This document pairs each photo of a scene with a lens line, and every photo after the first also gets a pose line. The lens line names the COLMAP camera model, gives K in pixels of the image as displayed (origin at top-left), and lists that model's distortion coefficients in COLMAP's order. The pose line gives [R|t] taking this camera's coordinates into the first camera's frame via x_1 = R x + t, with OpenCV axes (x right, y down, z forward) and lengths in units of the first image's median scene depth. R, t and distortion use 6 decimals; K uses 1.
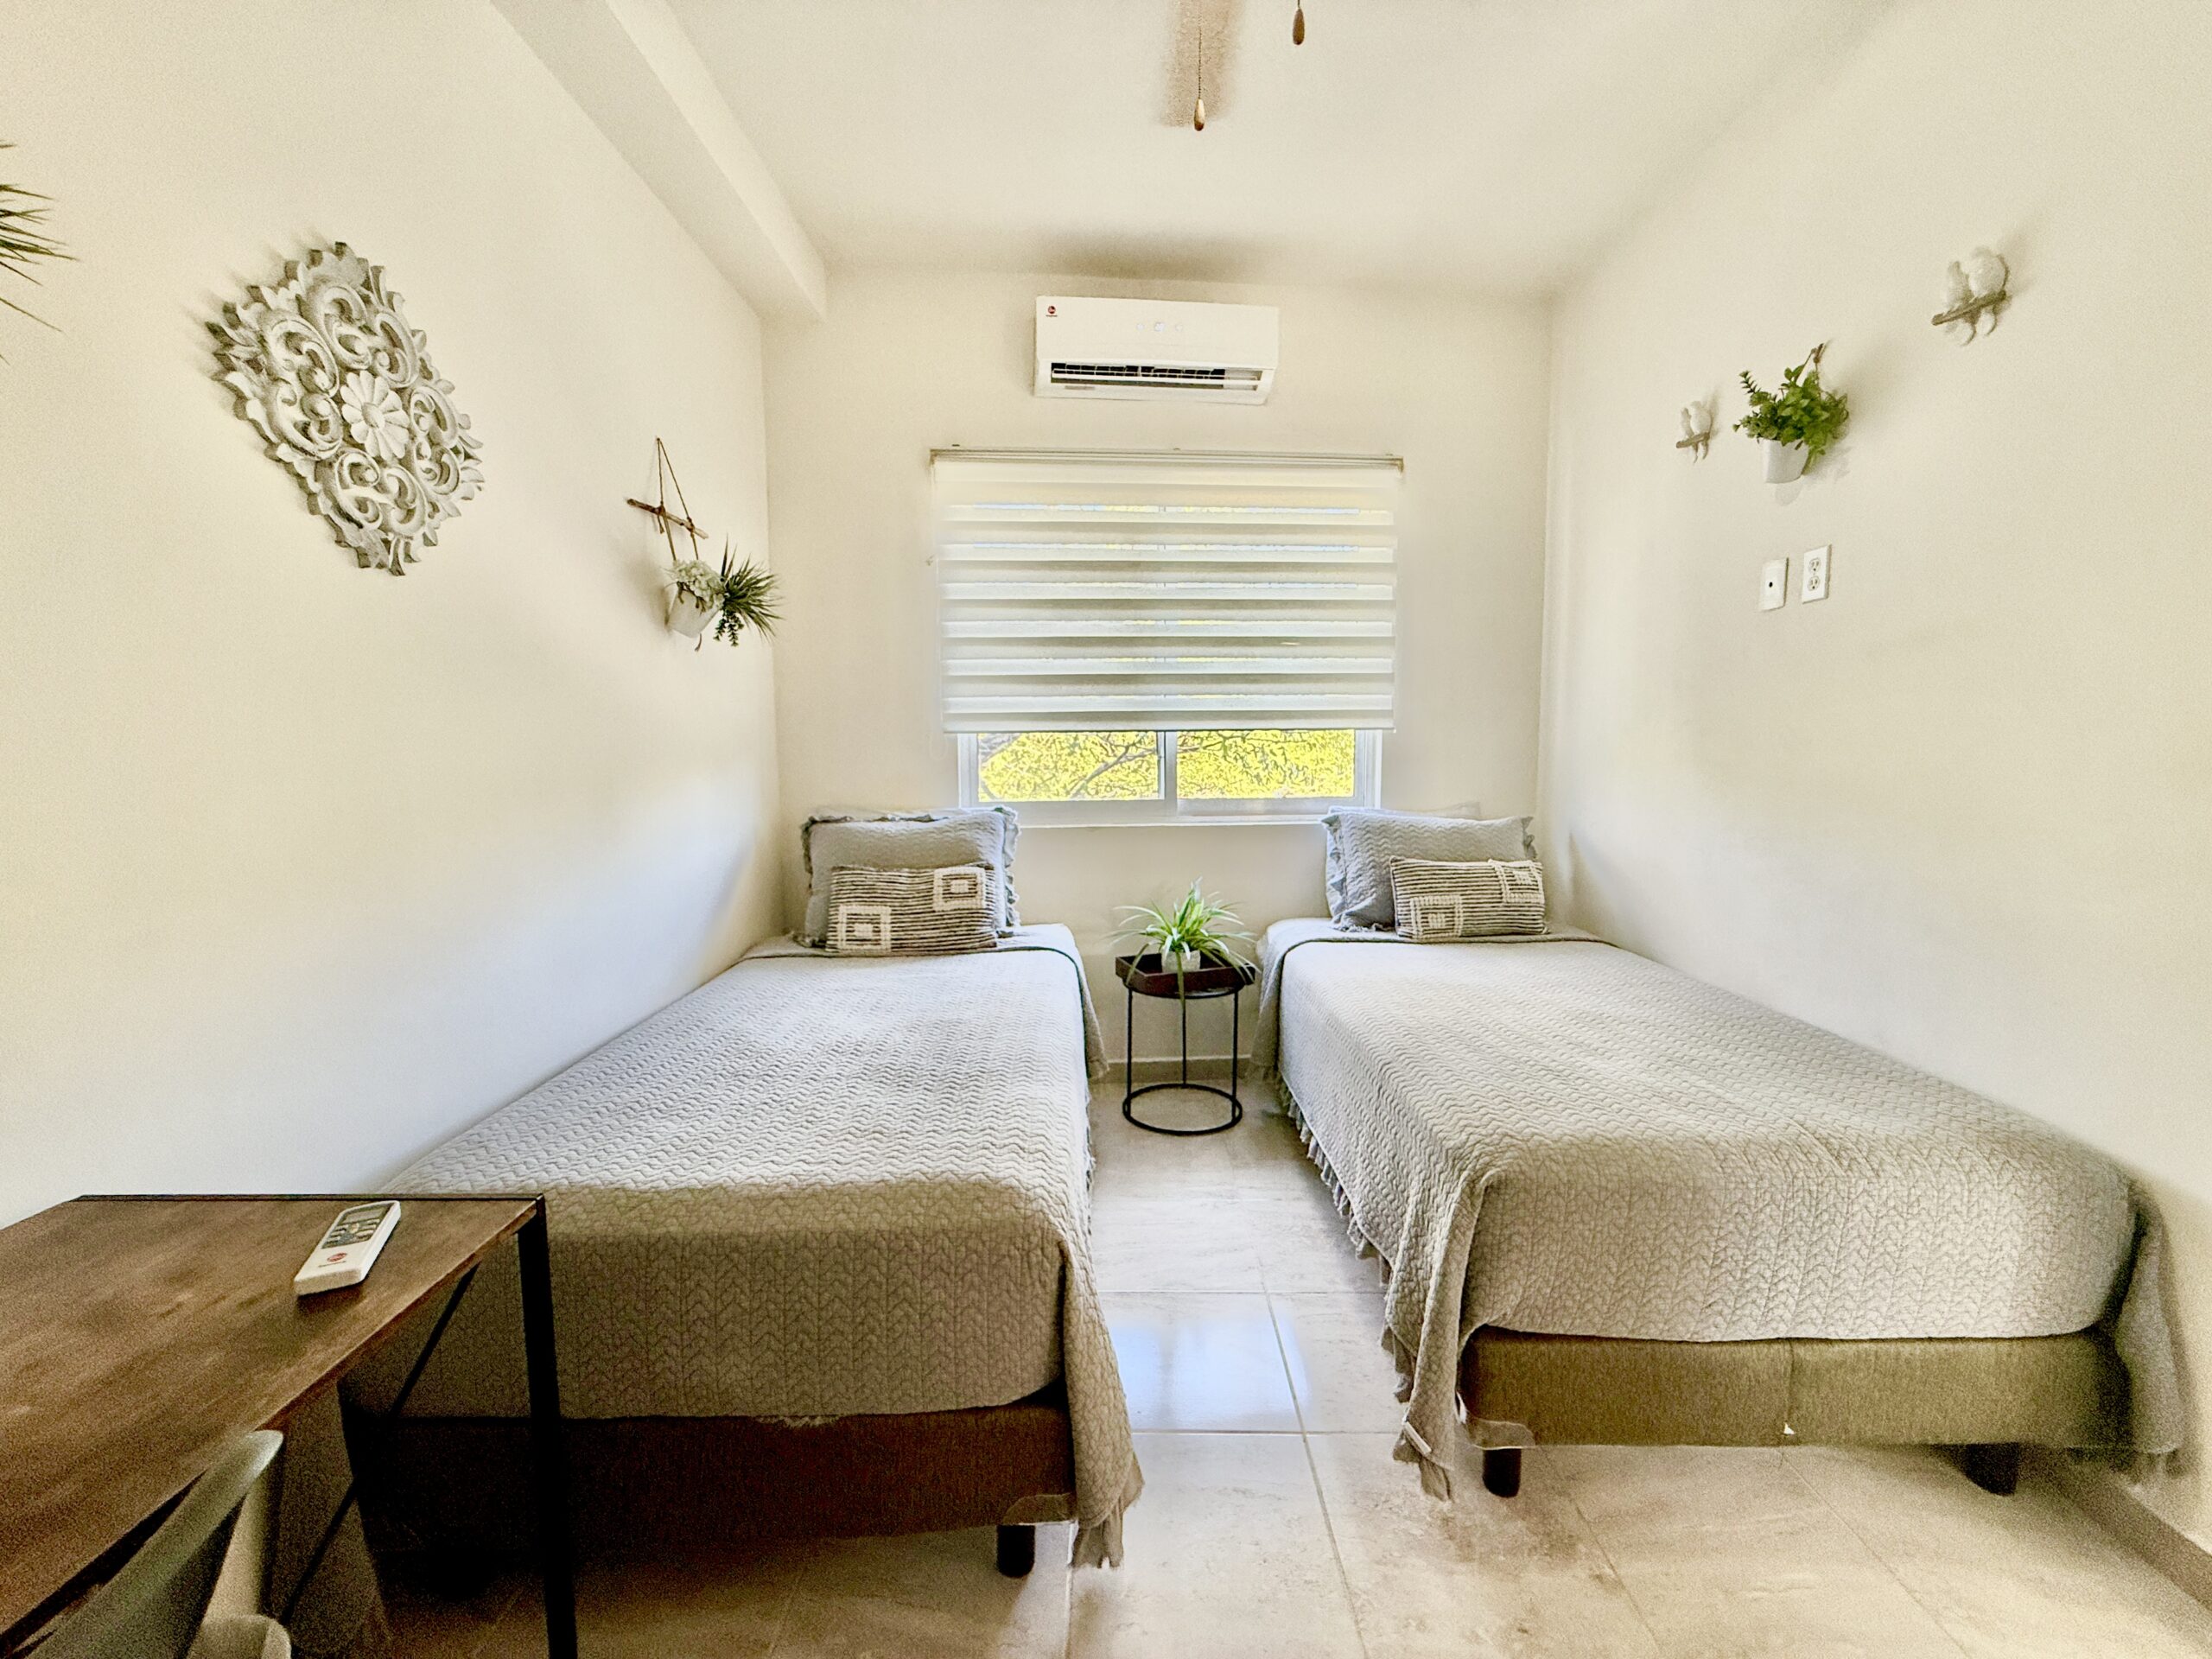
lens RADIAL K [[882.9, 0, 1102.8], [0, 882.9, 830.0], [0, 0, 1]] dist [0.000727, -0.000154]
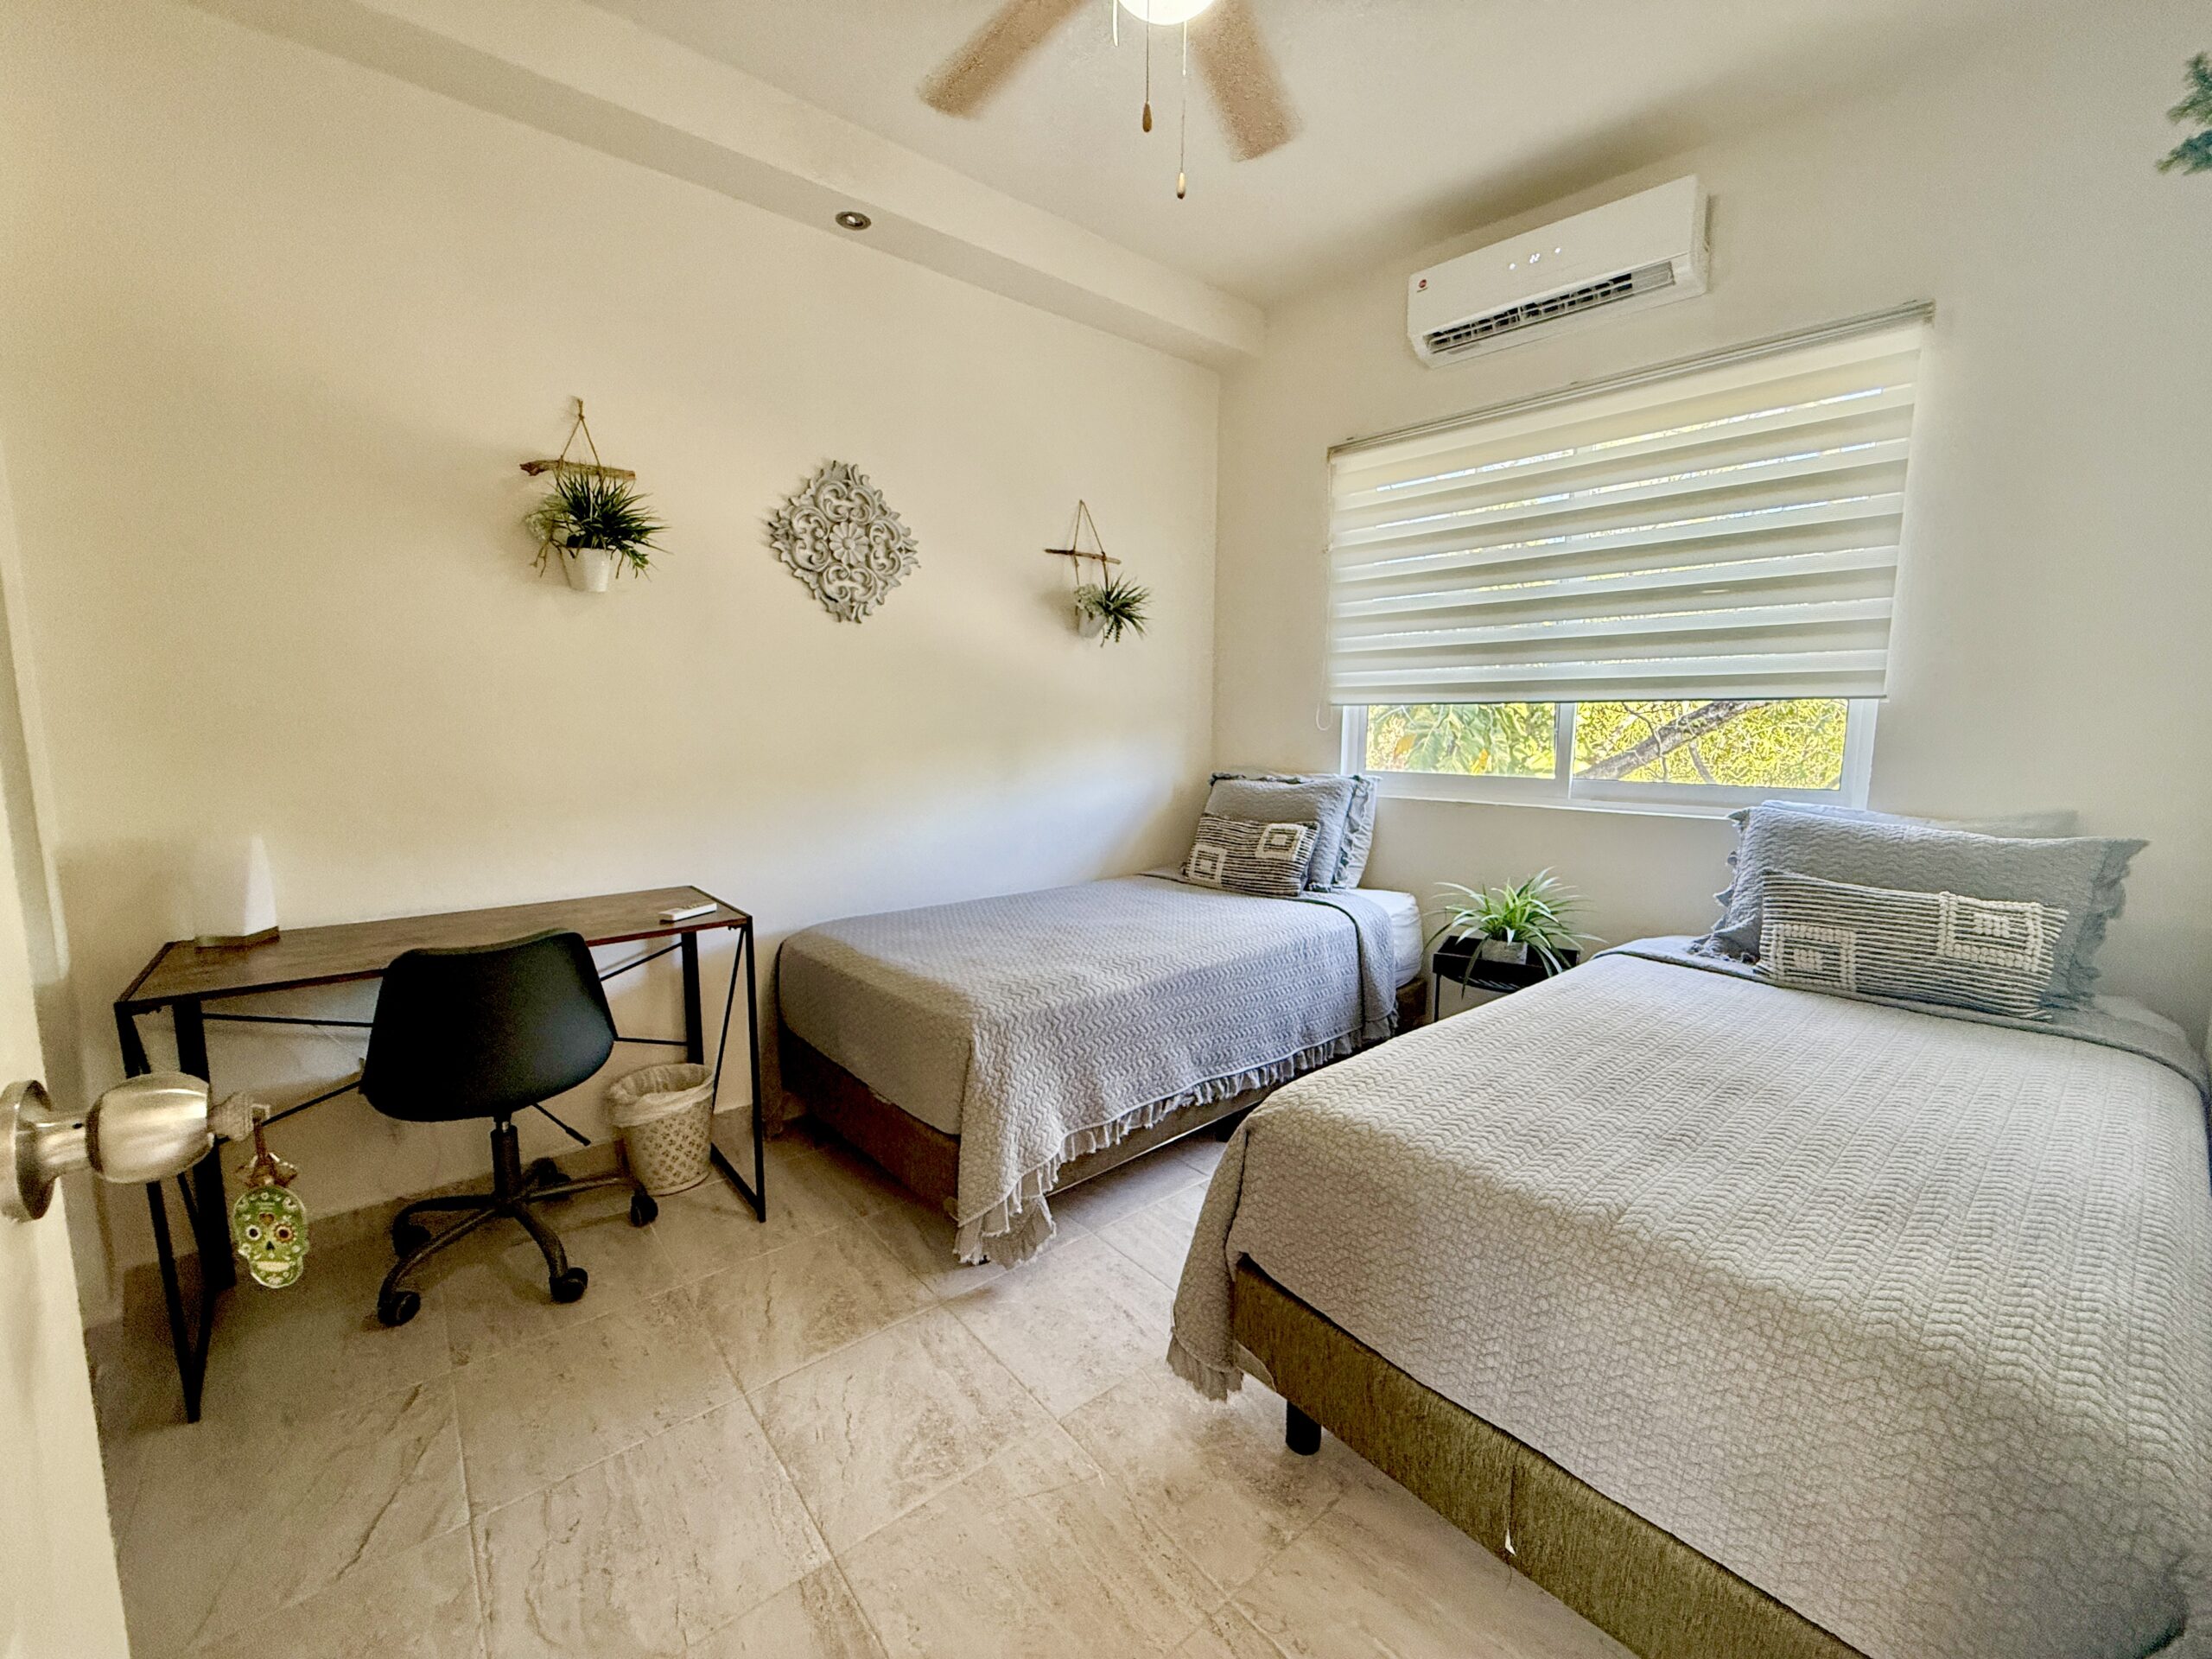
lens RADIAL K [[882.9, 0, 1102.8], [0, 882.9, 830.0], [0, 0, 1]] dist [0.000727, -0.000154]
pose [[0.646156, 0.102507, -0.756290, 0.669737], [-0.081717, 0.994535, 0.064981, -0.005067], [0.758818, 0.019813, 0.651001, 0.100163]]
